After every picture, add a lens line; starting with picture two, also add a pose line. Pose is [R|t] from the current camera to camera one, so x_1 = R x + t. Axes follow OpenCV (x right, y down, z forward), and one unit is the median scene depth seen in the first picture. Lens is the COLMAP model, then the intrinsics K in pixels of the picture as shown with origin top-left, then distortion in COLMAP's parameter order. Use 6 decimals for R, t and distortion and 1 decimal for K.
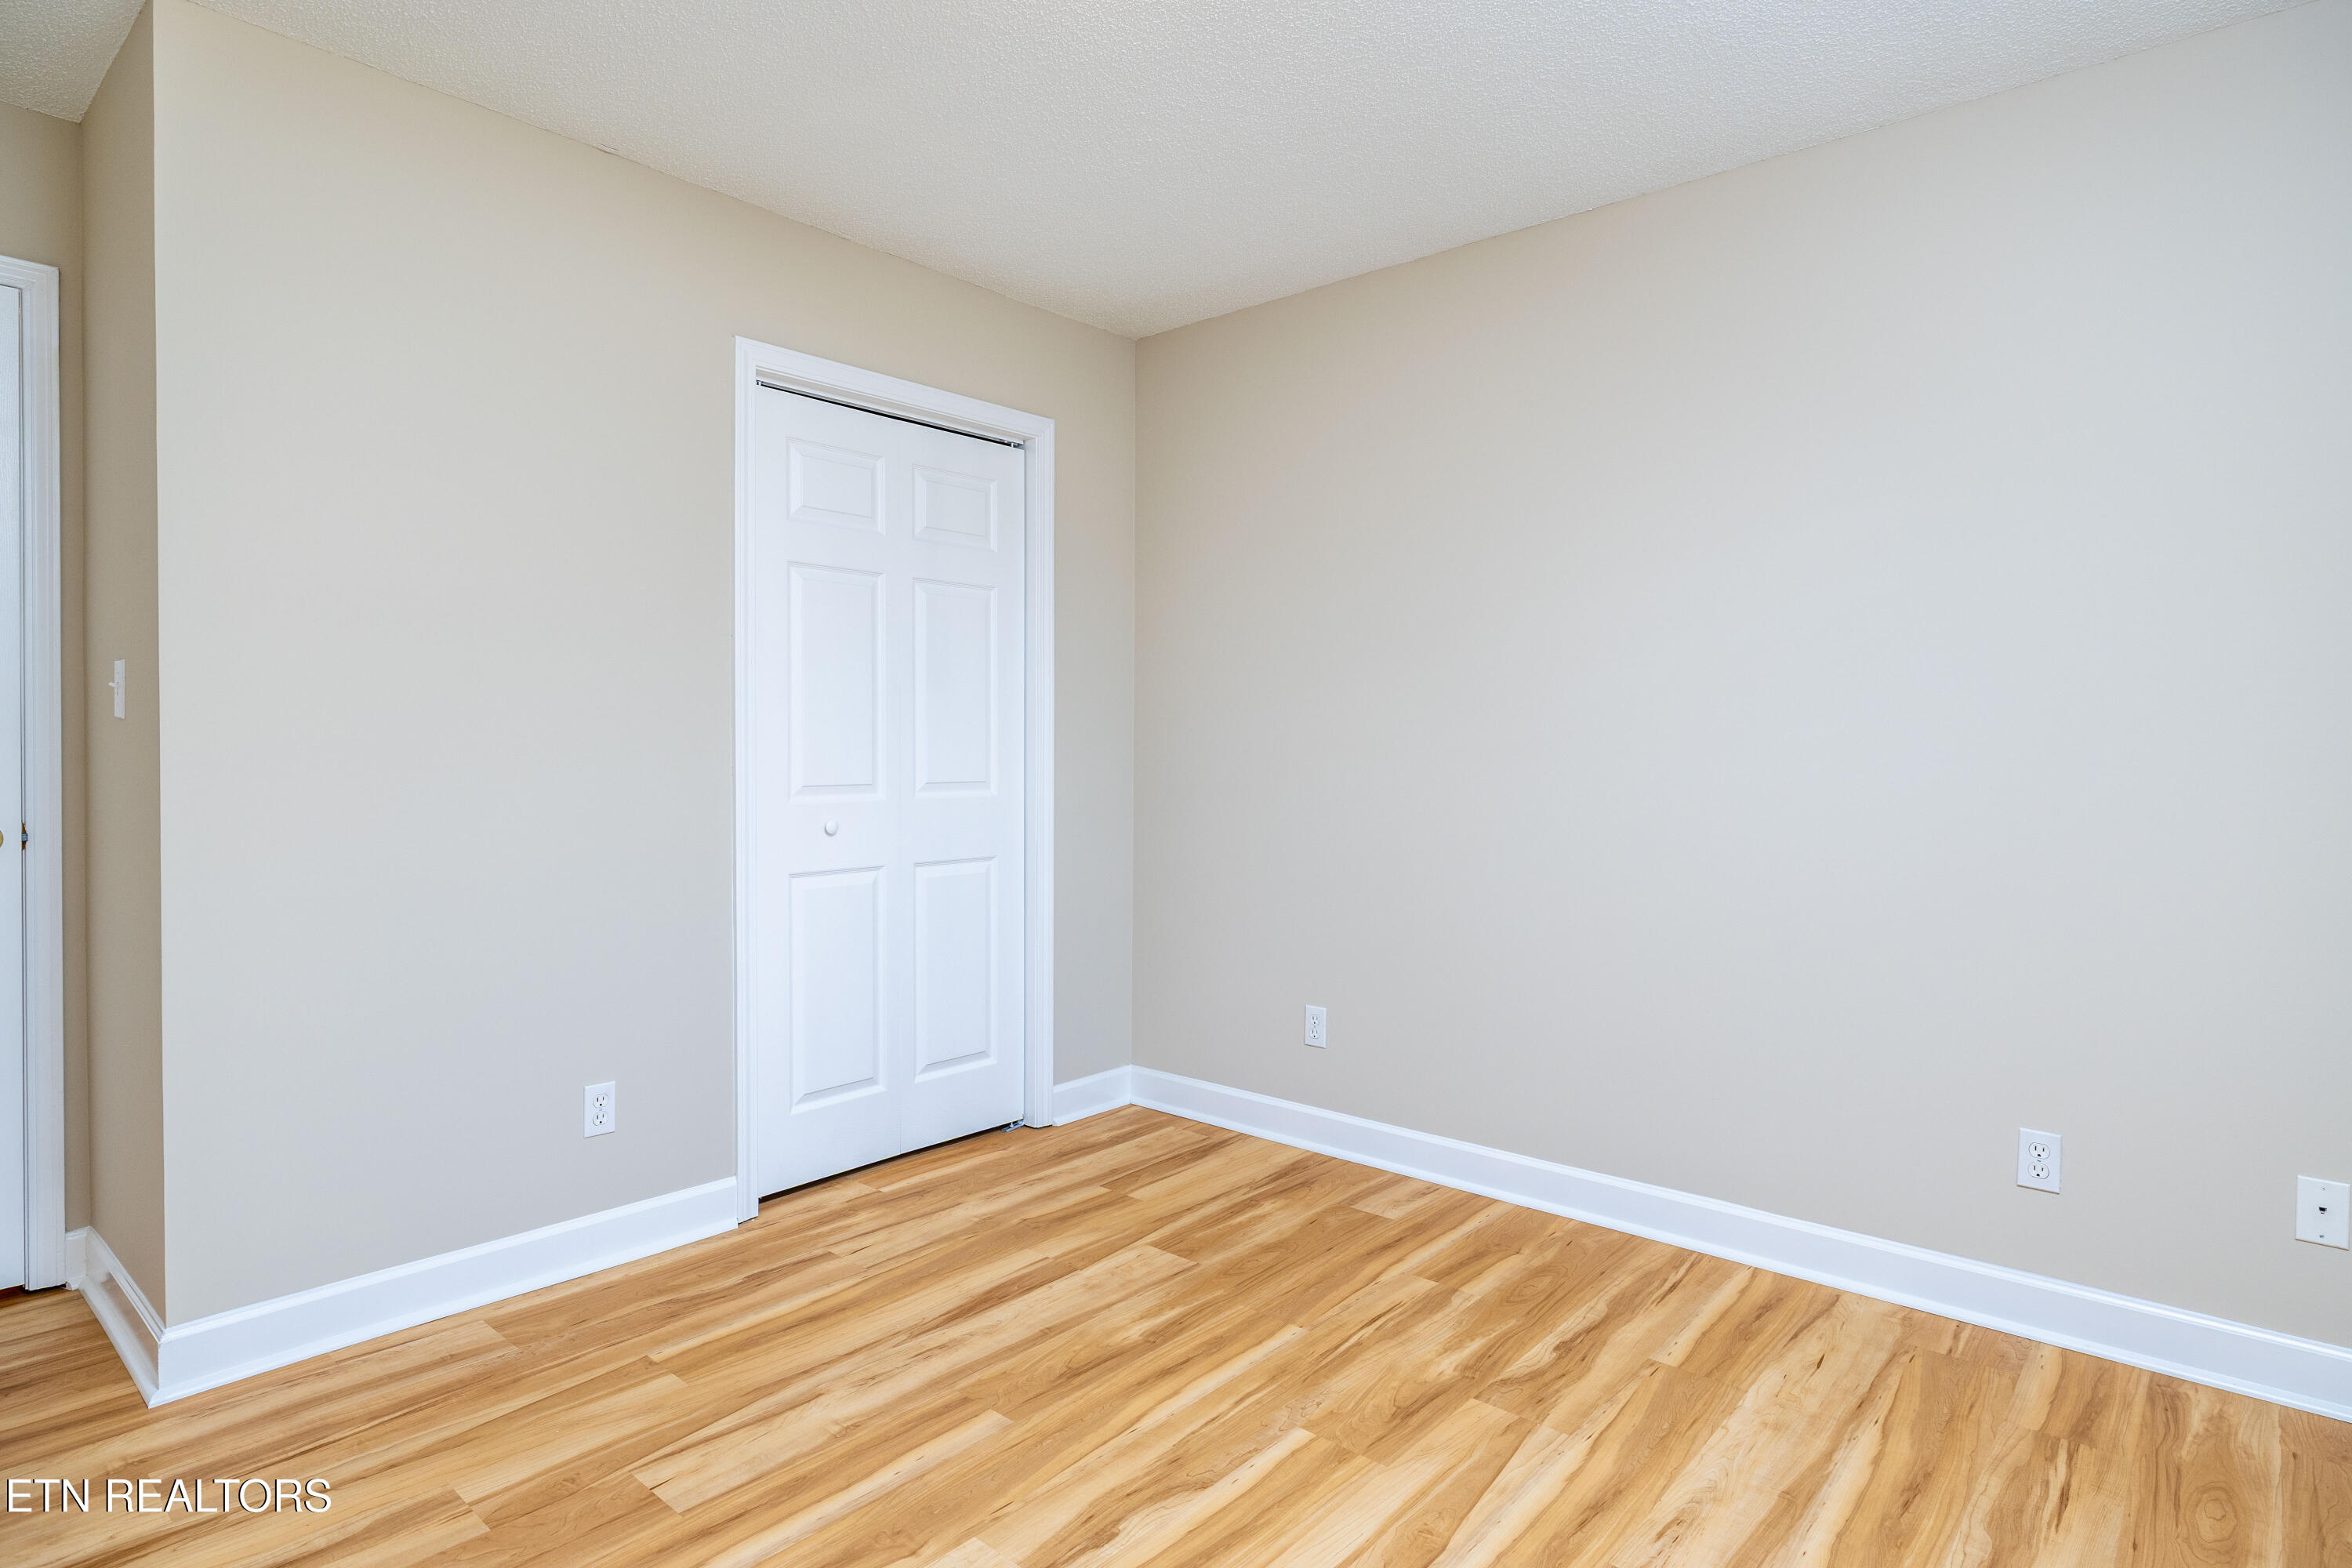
lens RADIAL K [[1257.0, 0, 1155.6], [0, 1257.0, 765.1], [0, 0, 1]] dist [-0.001193, 0.001280]
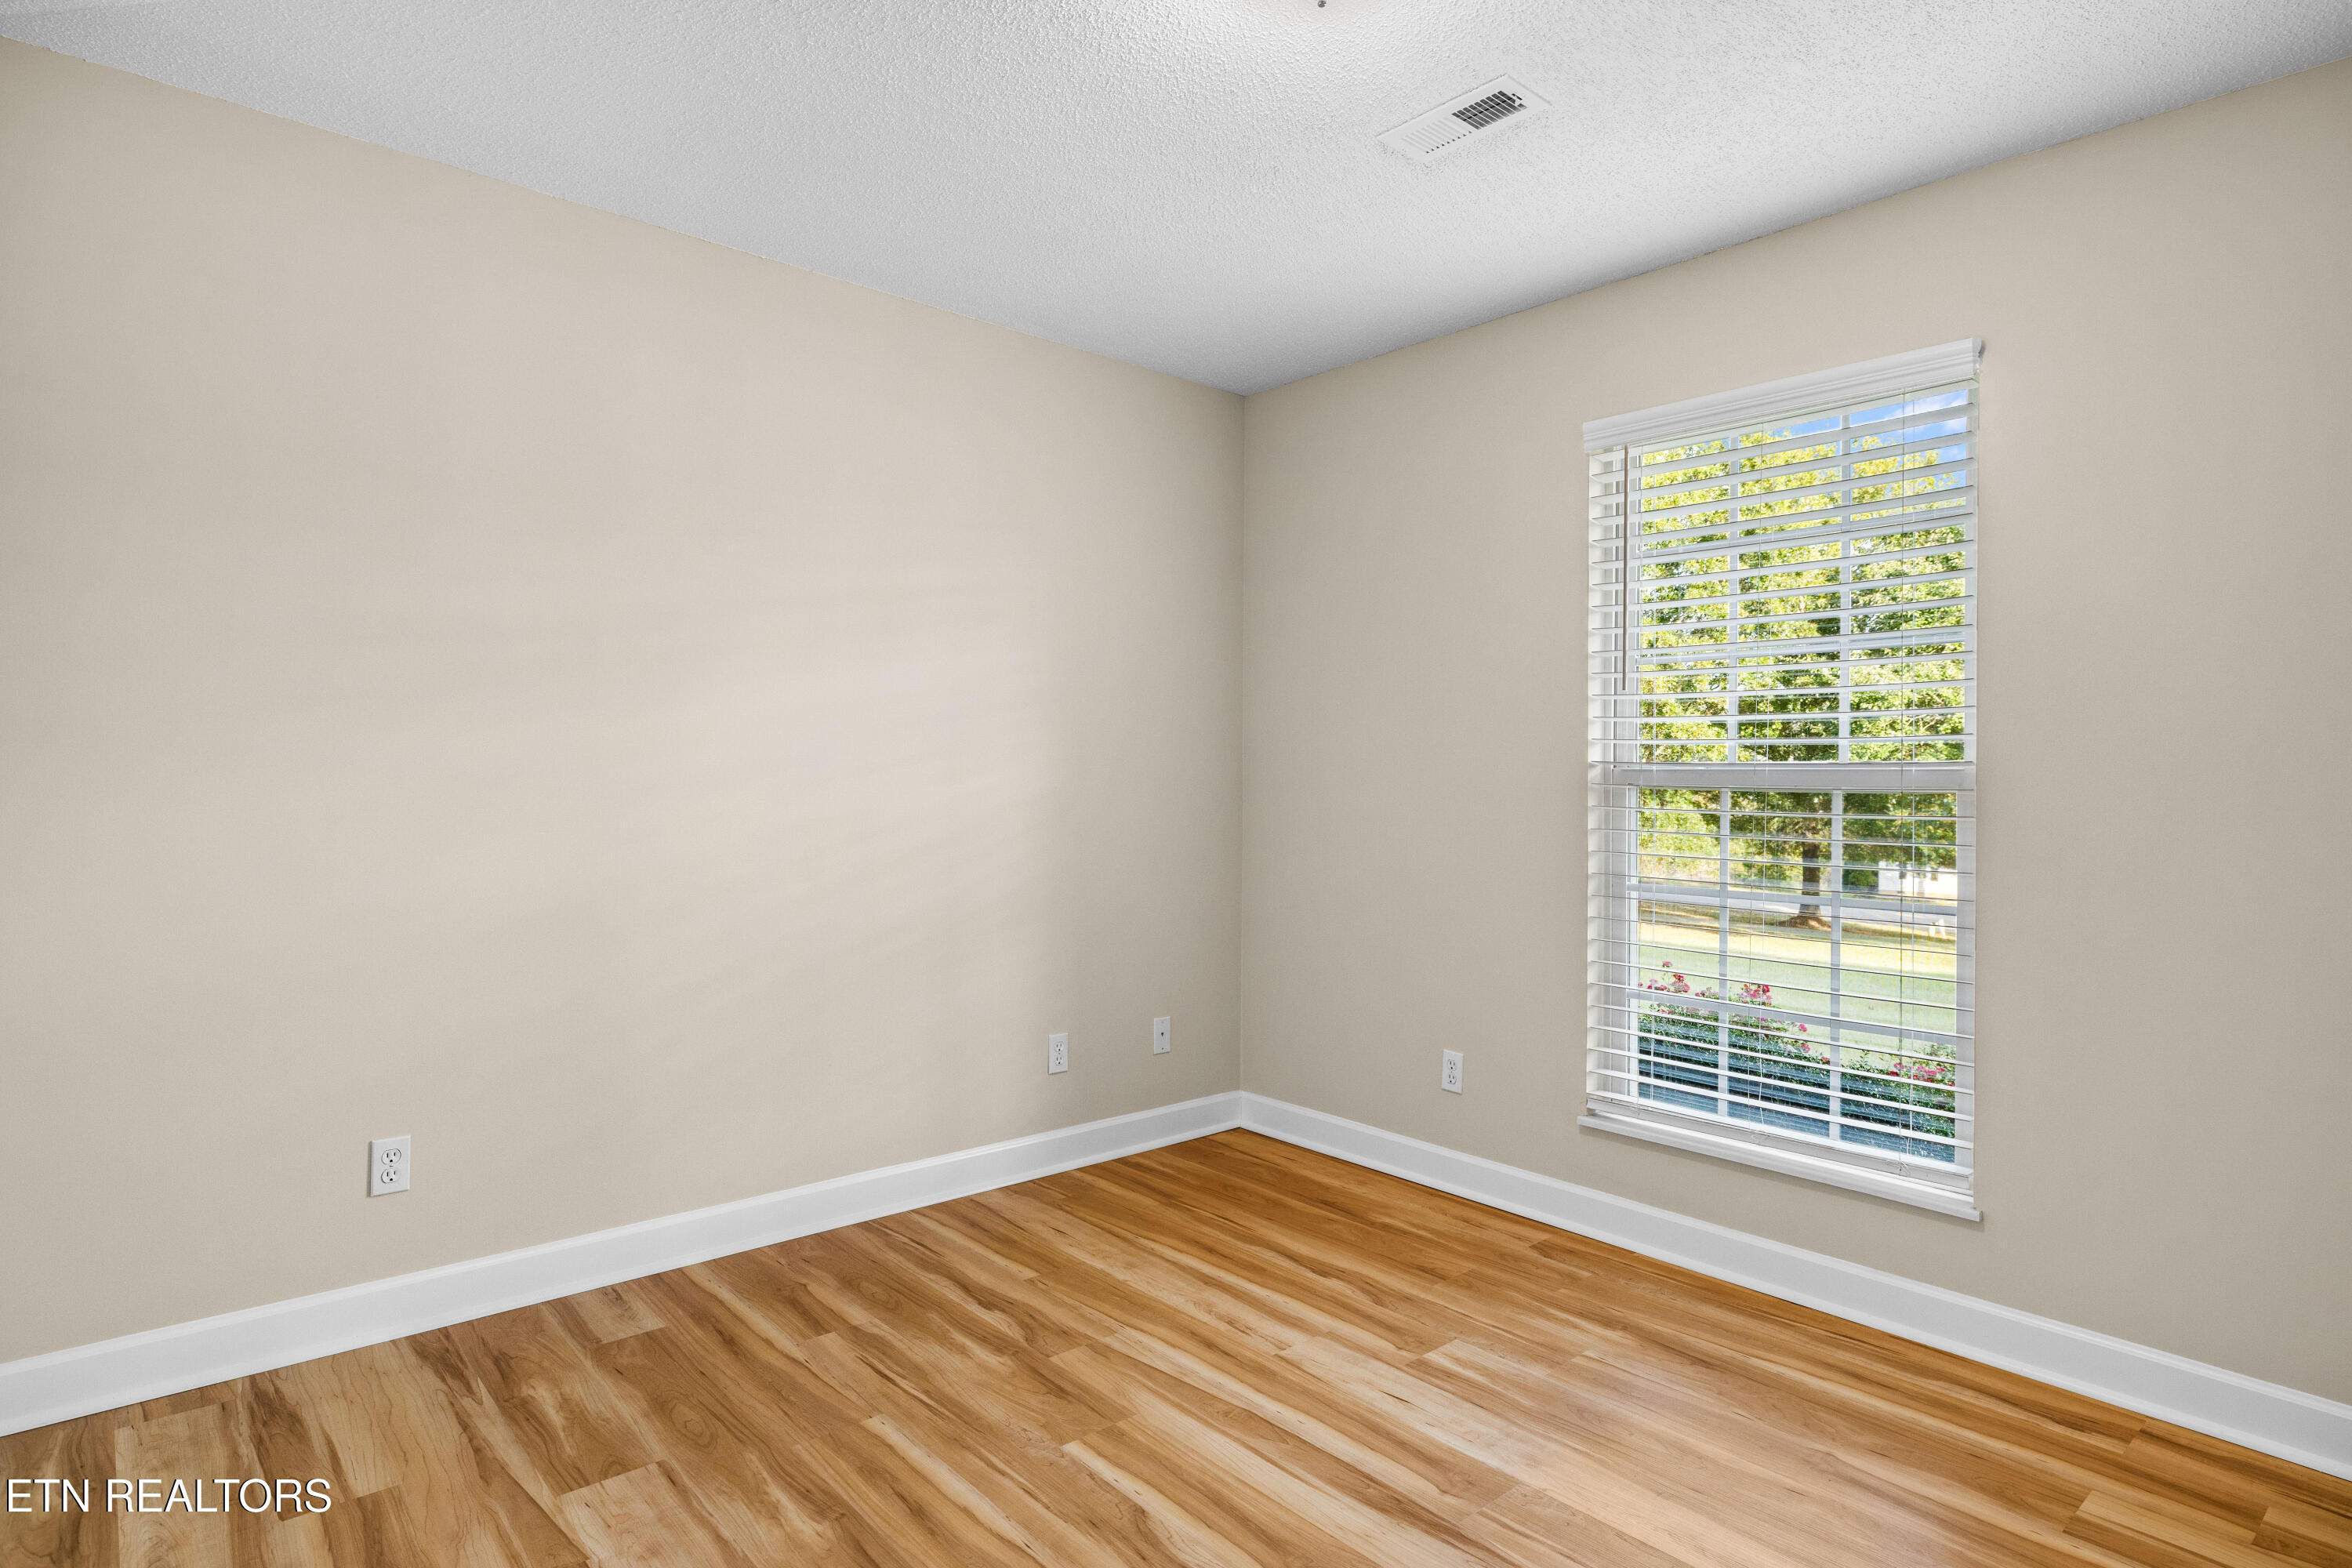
lens RADIAL K [[1257.0, 0, 1181.5], [0, 1257.0, 781.3], [0, 0, 1]] dist [-0.001193, 0.001280]
pose [[0.118719, -0.007706, 0.992898, -0.729626], [0.008704, 0.999940, 0.006720, -0.016960], [-0.992890, 0.007844, 0.118779, 0.639793]]
